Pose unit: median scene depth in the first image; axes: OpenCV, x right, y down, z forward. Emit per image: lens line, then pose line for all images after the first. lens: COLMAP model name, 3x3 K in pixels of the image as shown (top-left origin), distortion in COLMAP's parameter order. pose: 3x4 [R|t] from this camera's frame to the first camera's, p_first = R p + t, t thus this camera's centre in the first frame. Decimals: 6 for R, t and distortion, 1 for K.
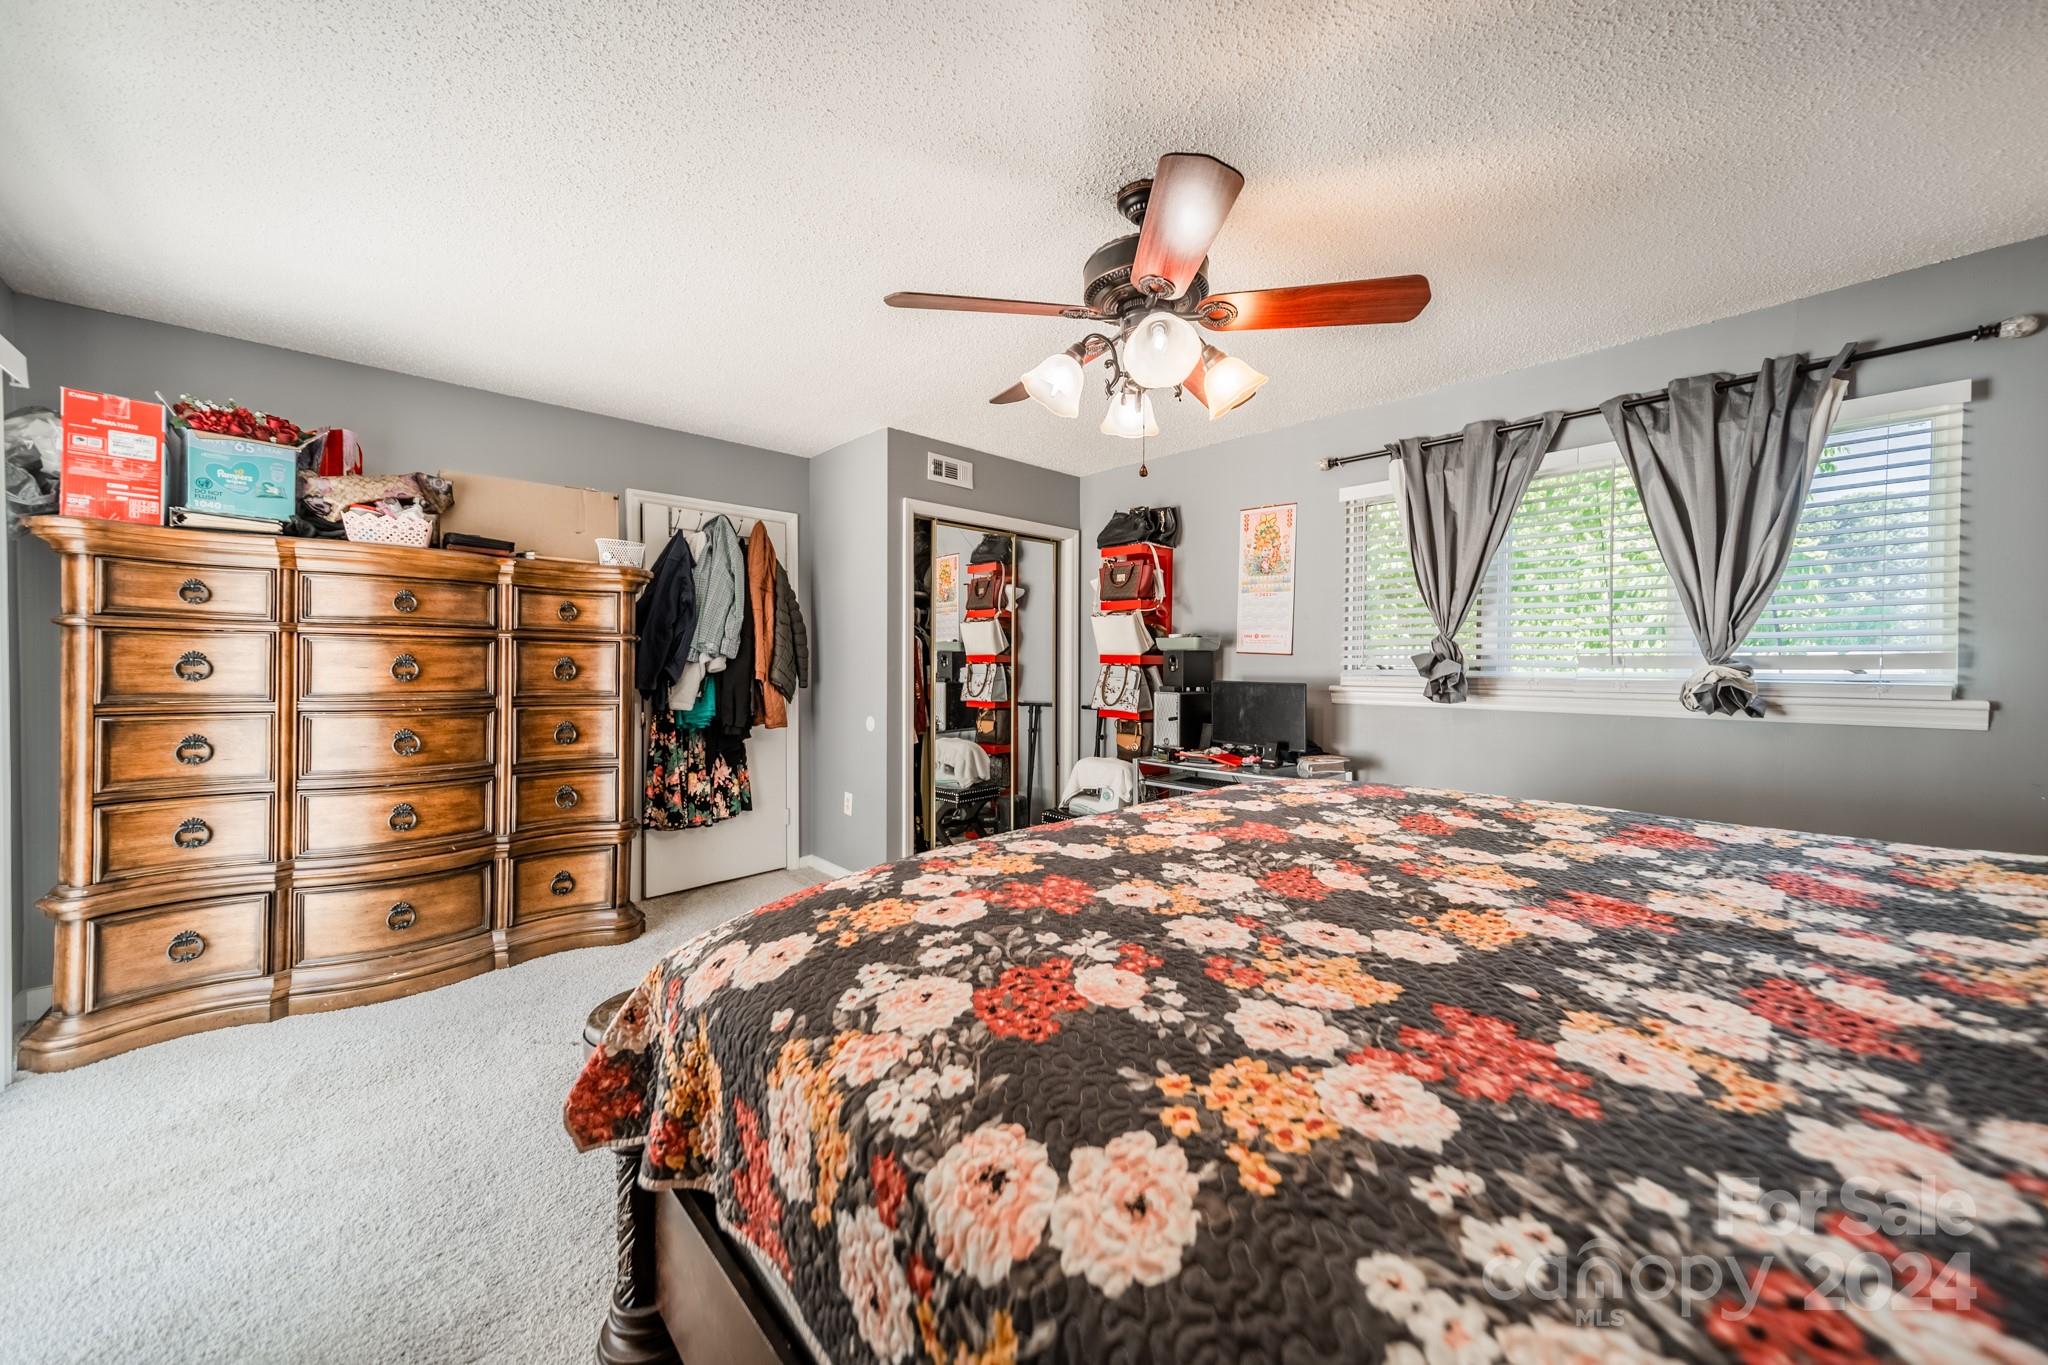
lens RADIAL K [[721.7, 0, 1030.1], [0, 721.7, 660.5], [0, 0, 1]] dist [0.007866, -0.000049]
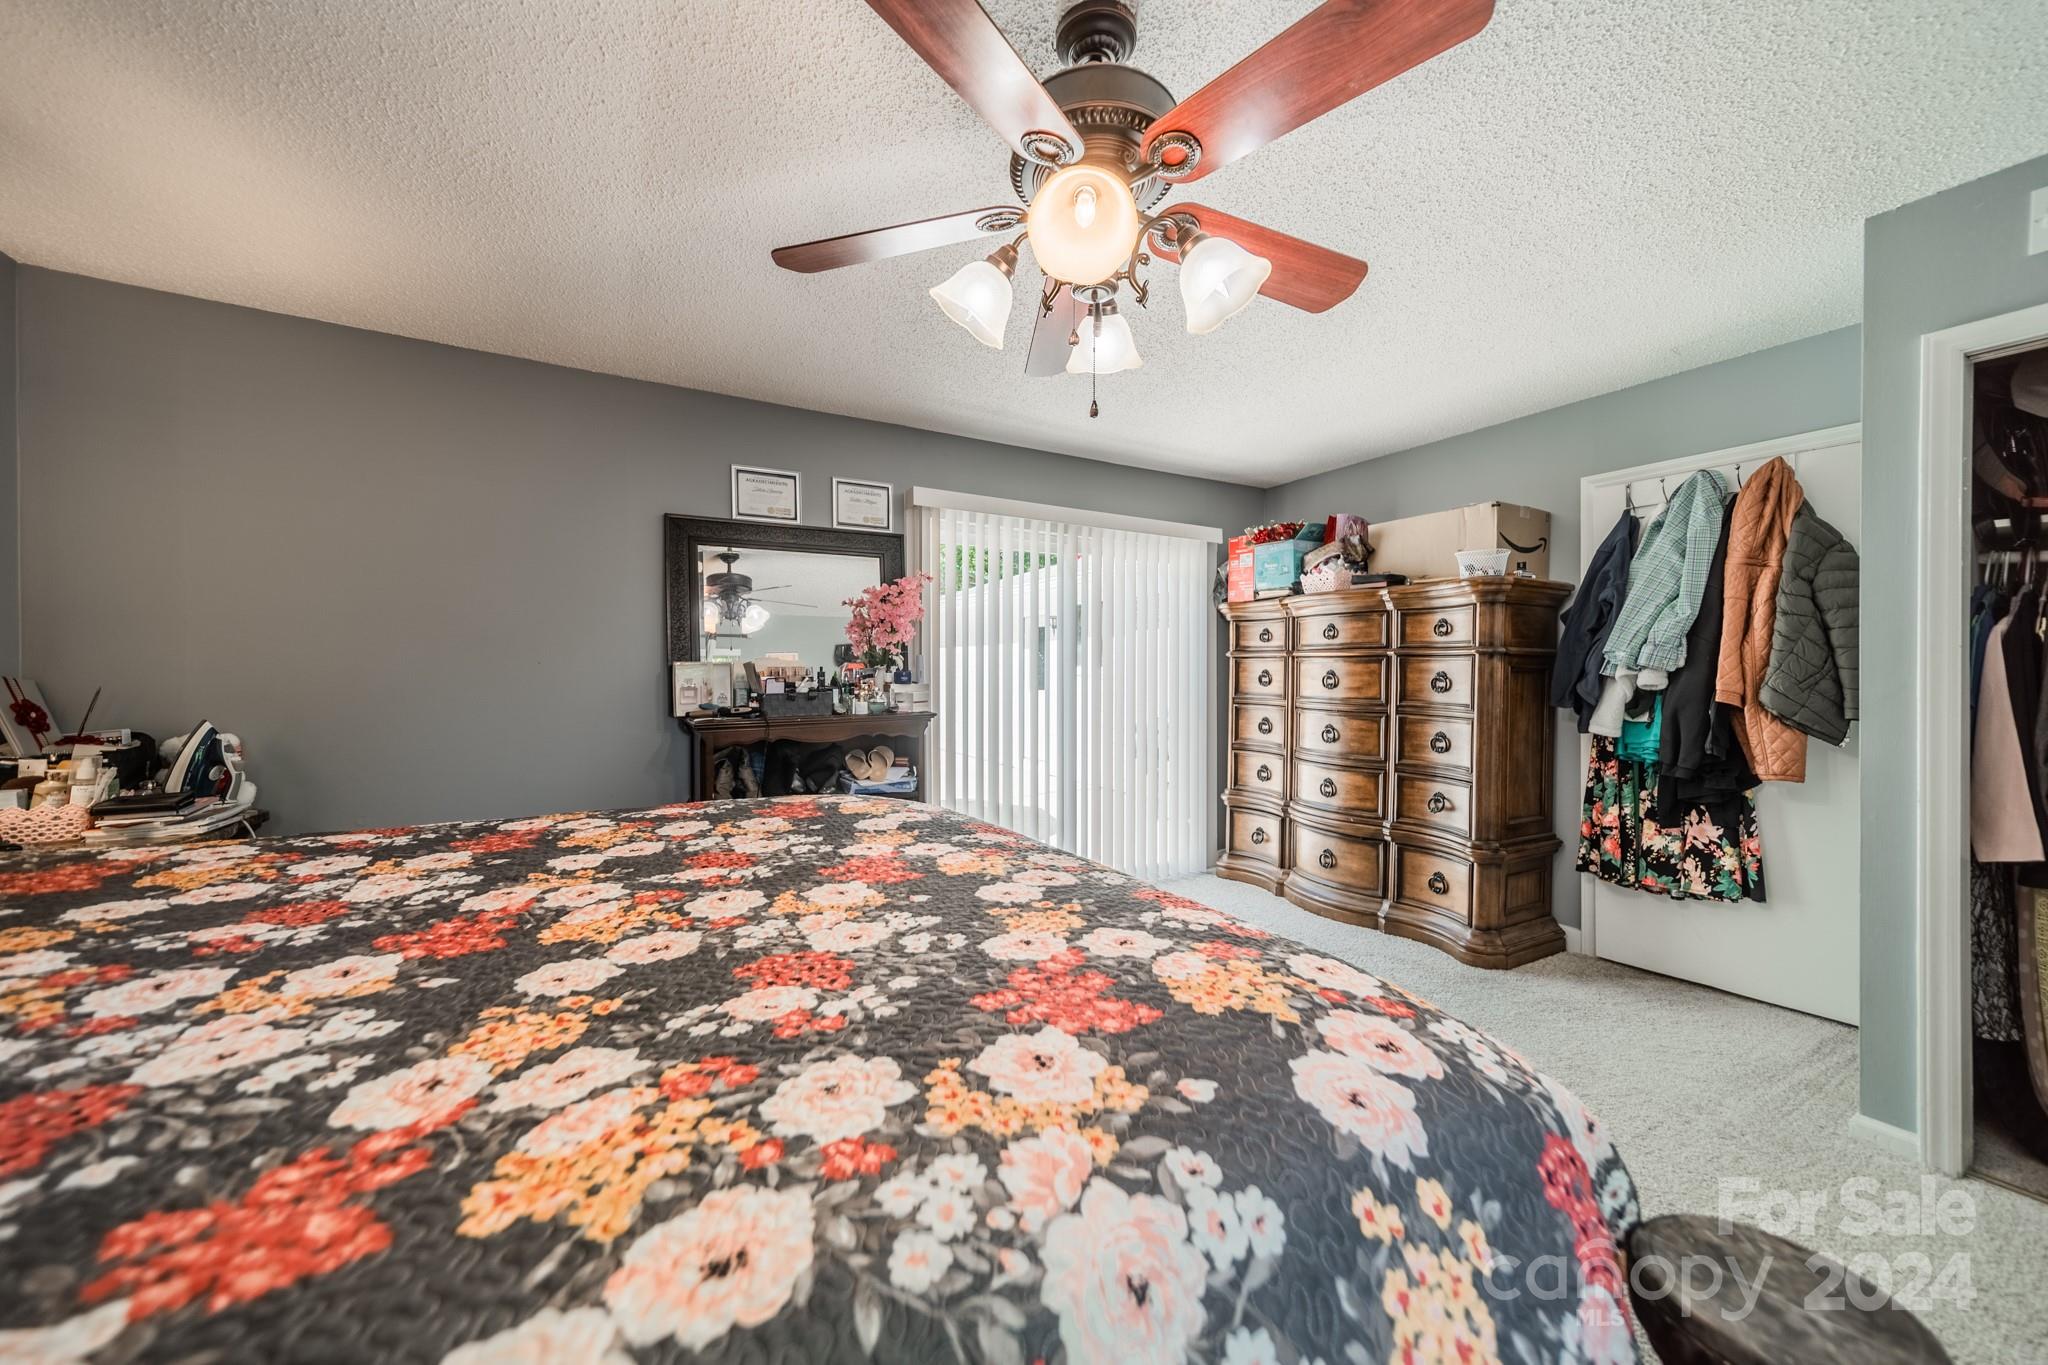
lens RADIAL K [[612.1, 0, 1024.9], [0, 612.1, 668.9], [0, 0, 1]] dist [0.006779, -0.000015]
pose [[-0.142282, -0.000333, -0.989826, 0.356694], [0.008705, 0.999961, -0.001587, -0.012730], [0.989788, -0.008842, -0.142274, 0.564867]]
